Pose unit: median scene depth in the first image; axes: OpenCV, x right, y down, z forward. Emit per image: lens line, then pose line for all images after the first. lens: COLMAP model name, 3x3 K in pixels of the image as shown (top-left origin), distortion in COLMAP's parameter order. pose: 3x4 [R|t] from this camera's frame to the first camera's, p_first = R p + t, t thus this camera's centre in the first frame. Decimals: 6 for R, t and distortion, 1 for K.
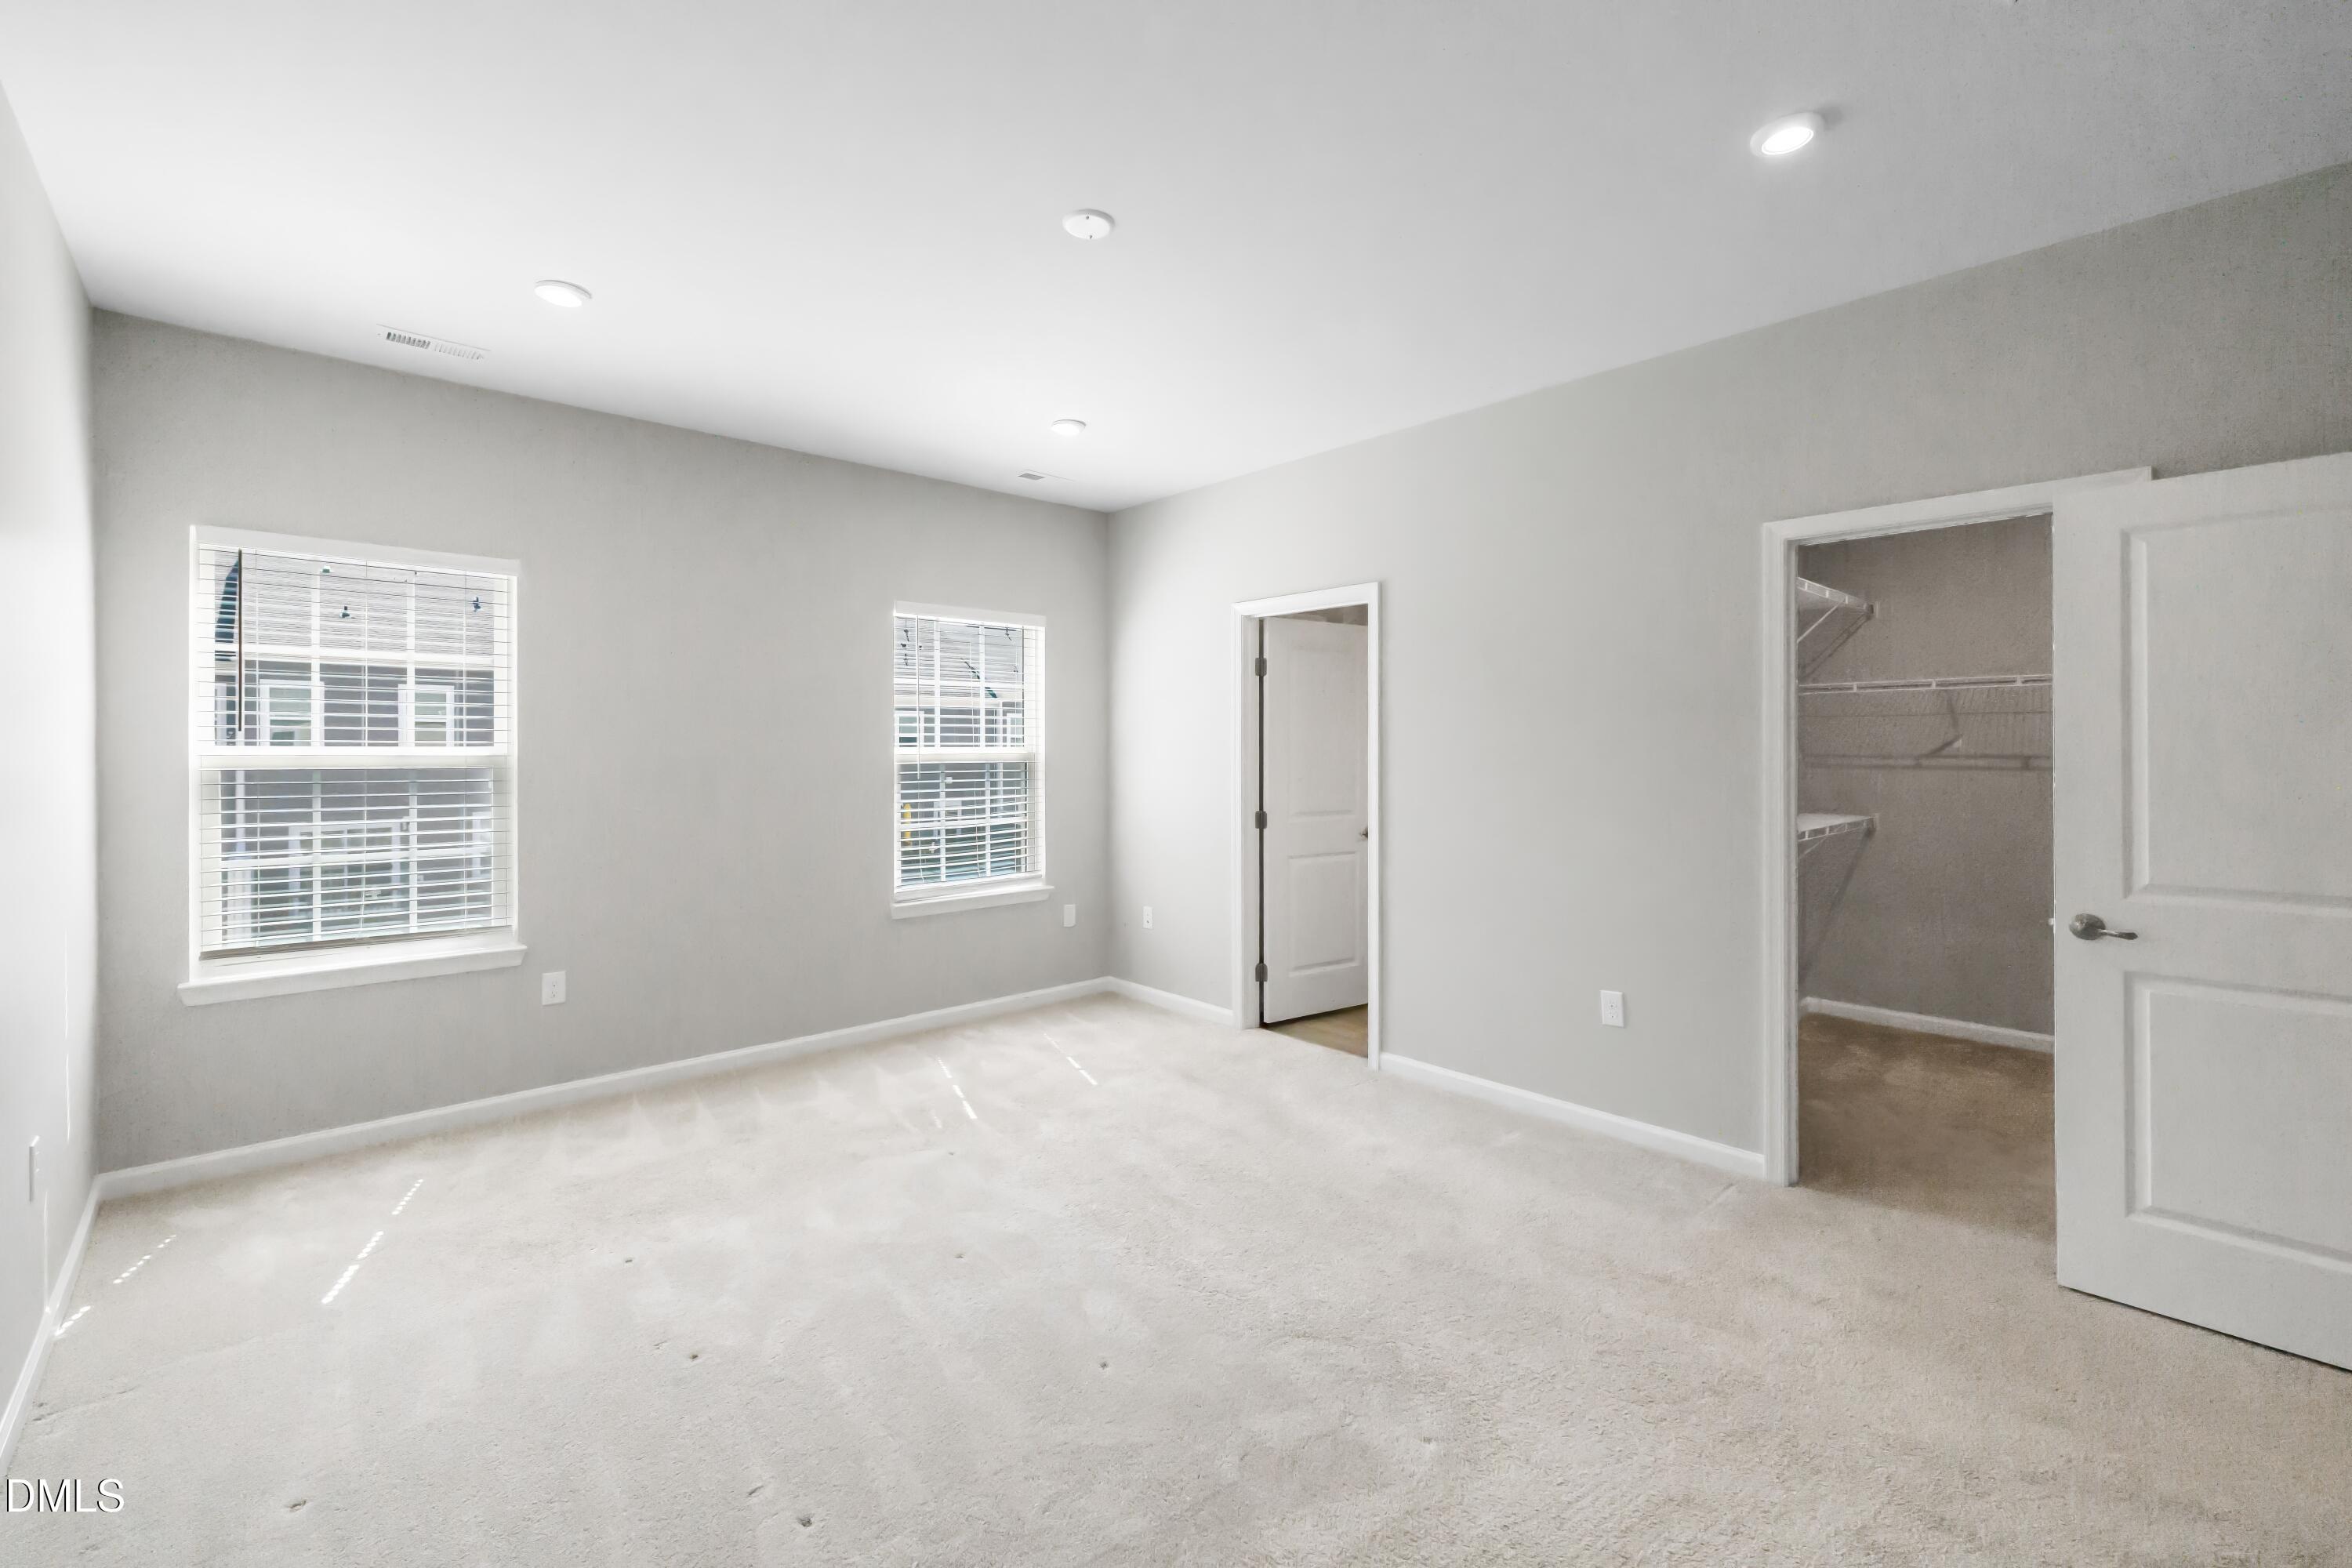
lens RADIAL K [[1000.7, 0, 1183.1], [0, 1000.7, 747.1], [0, 0, 1]] dist [0.001412, 0.000441]
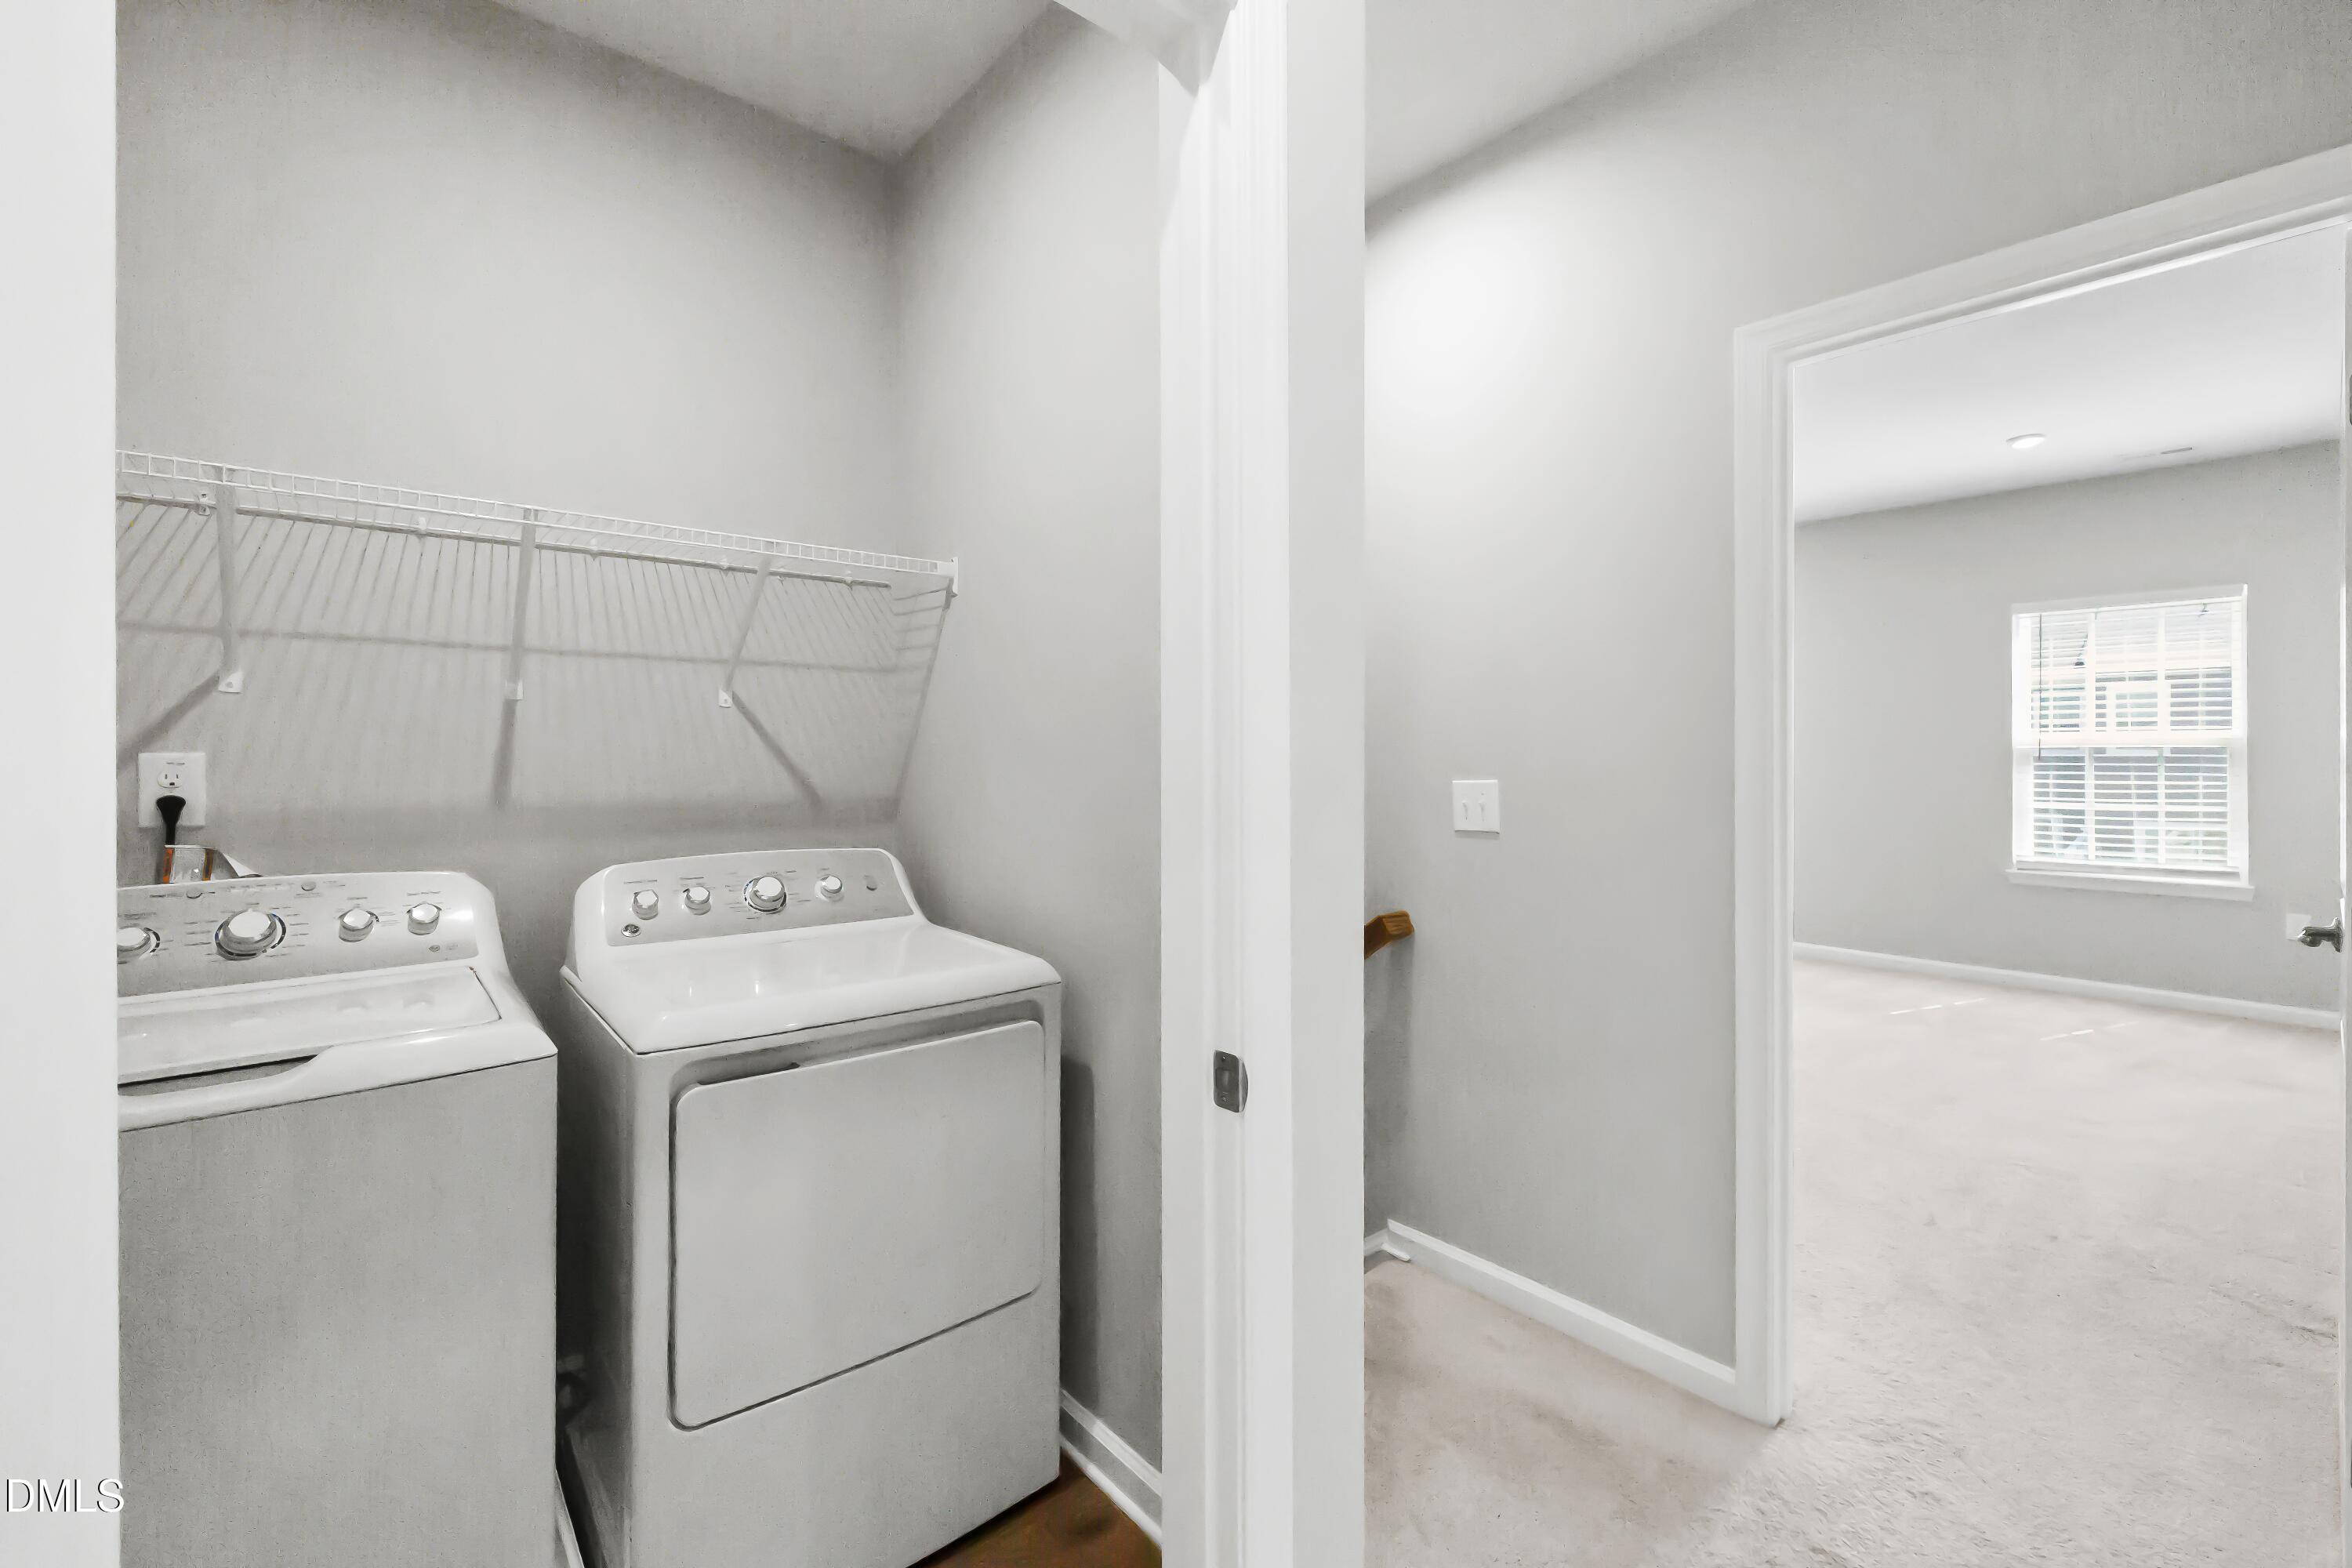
lens RADIAL K [[1000.7, 0, 1183.1], [0, 1000.7, 747.1], [0, 0, 1]] dist [0.001412, 0.000441]
pose [[-0.033965, -0.001277, -0.999422, 1.089170], [-0.000708, 0.999999, -0.001253, 0.023124], [0.999423, 0.000665, -0.033966, 0.106576]]
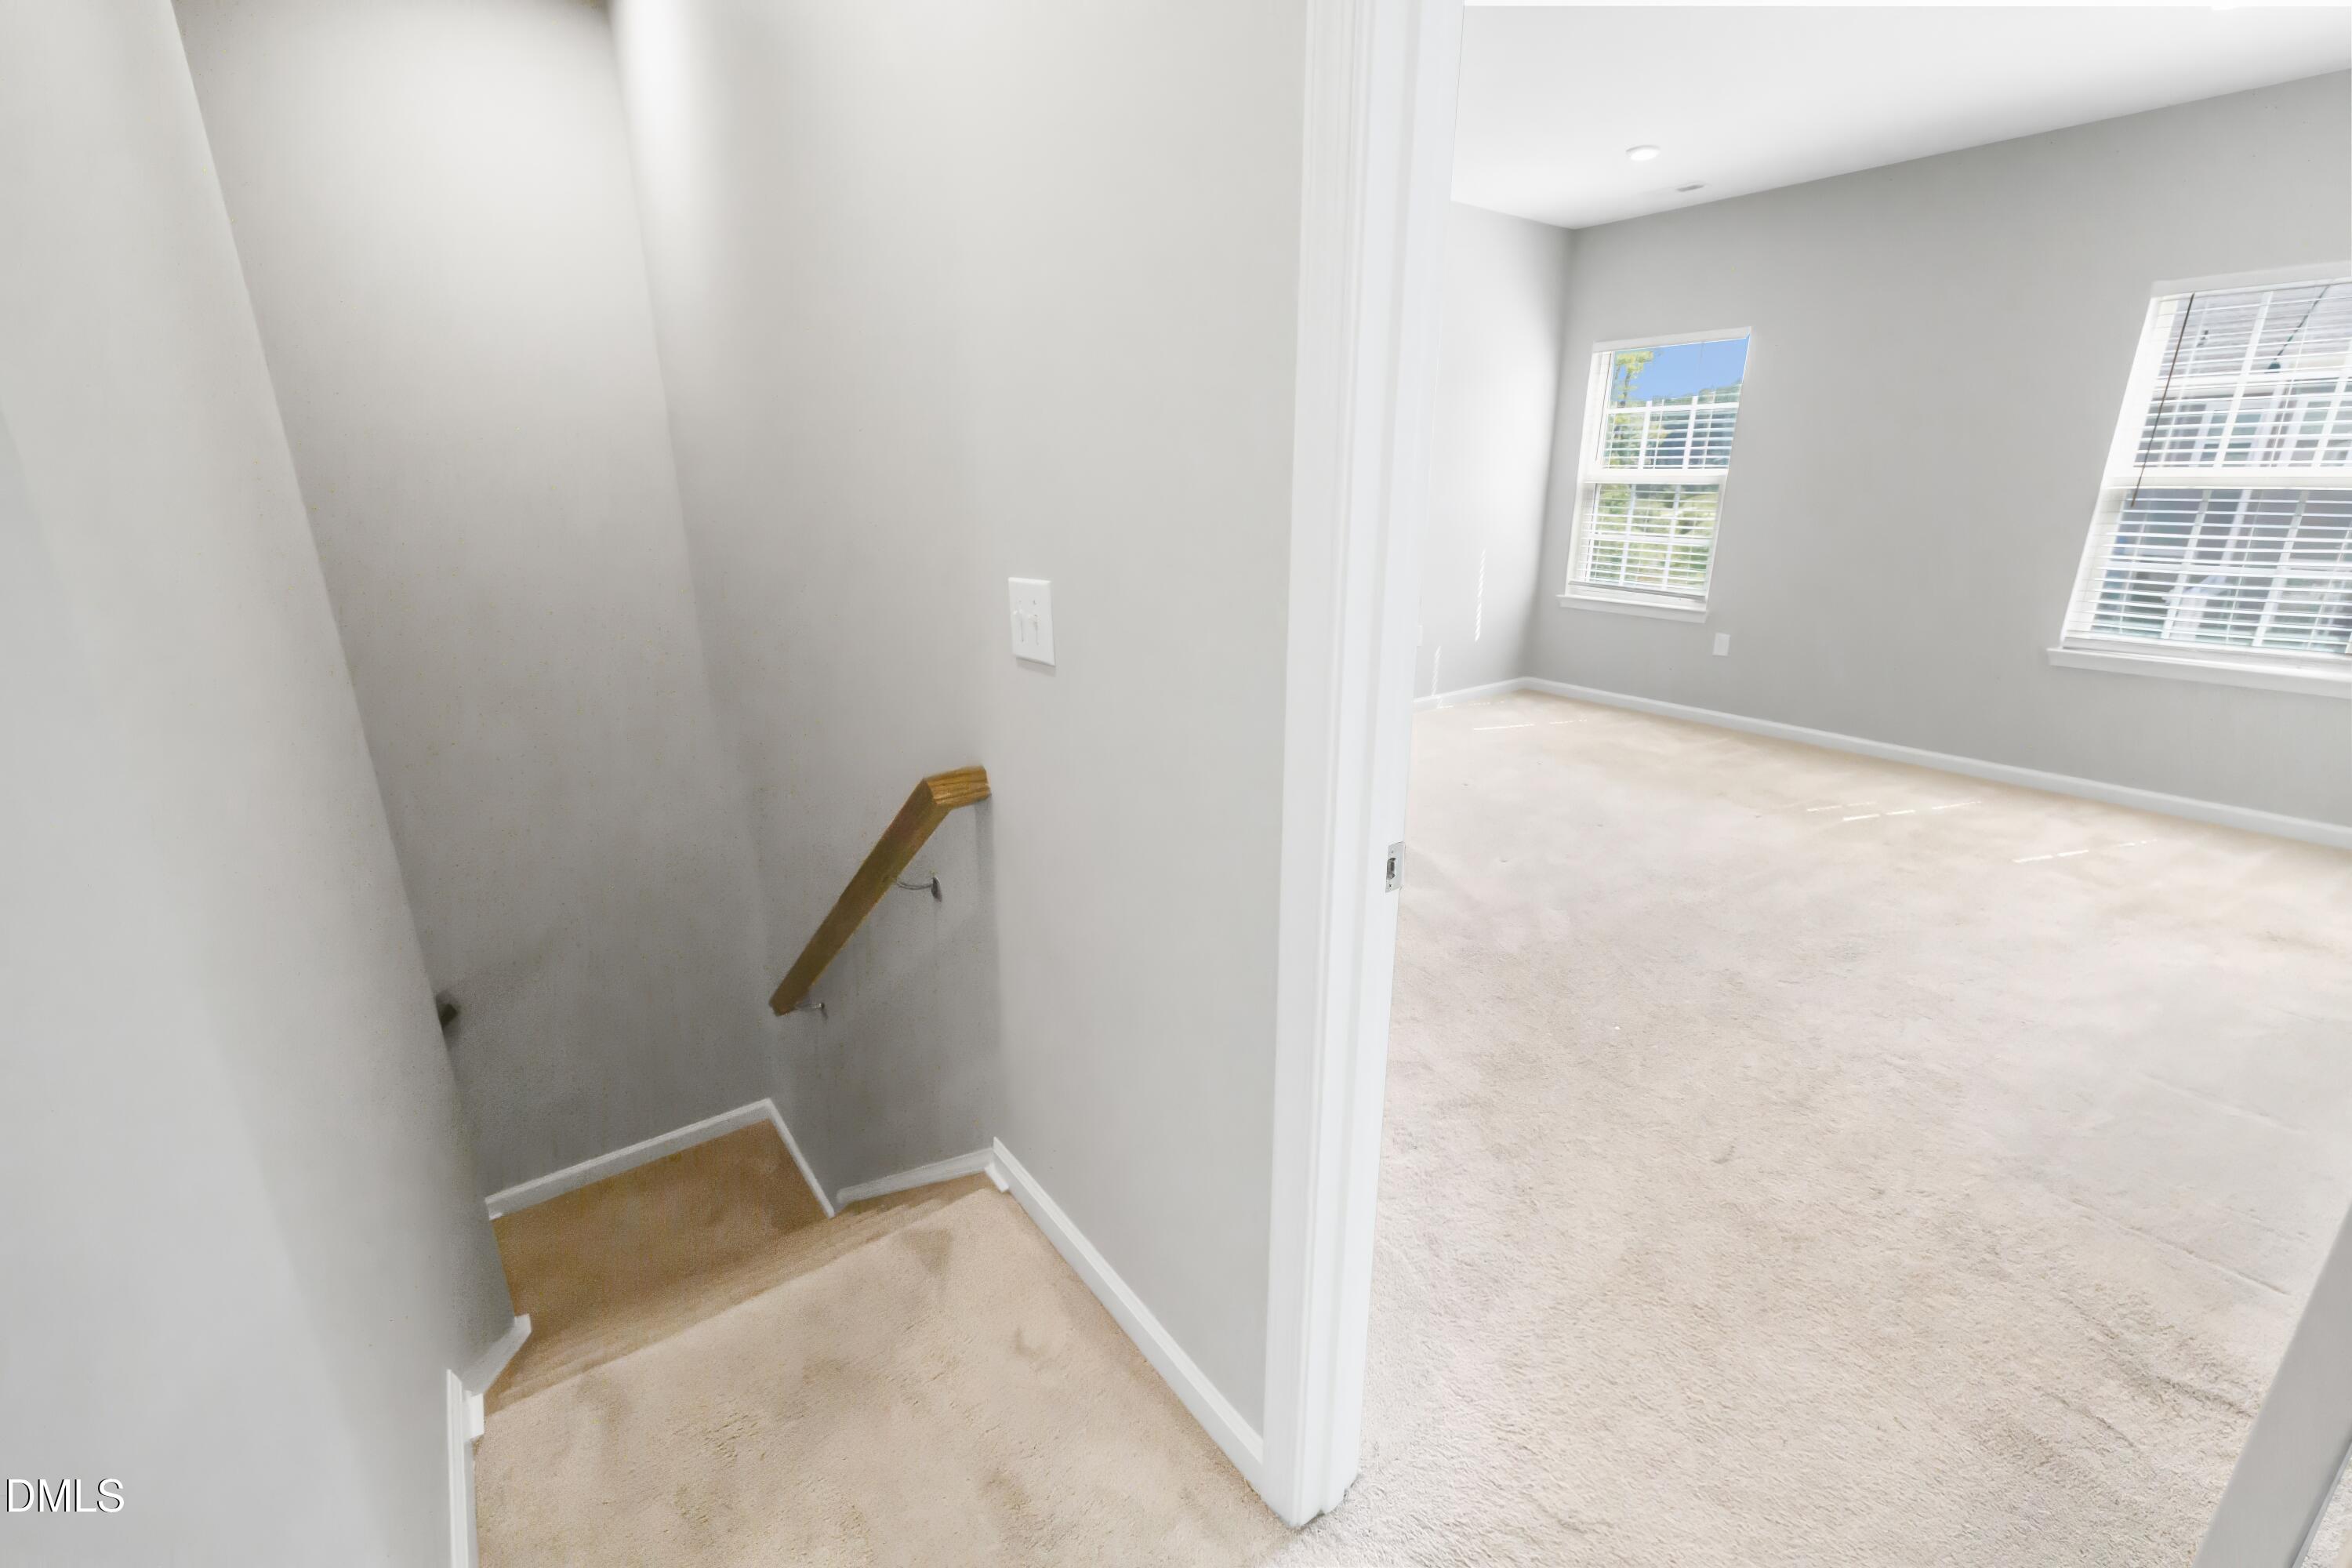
lens RADIAL K [[985.5, 0, 1163.4], [0, 985.5, 787.7], [0, 0, 1]] dist [0.000517, -0.000337]
pose [[-0.112785, 0.301605, -0.946738, 0.851468], [0.001837, 0.952880, 0.303343, 0.004295], [0.993618, 0.032474, -0.108025, 0.351521]]
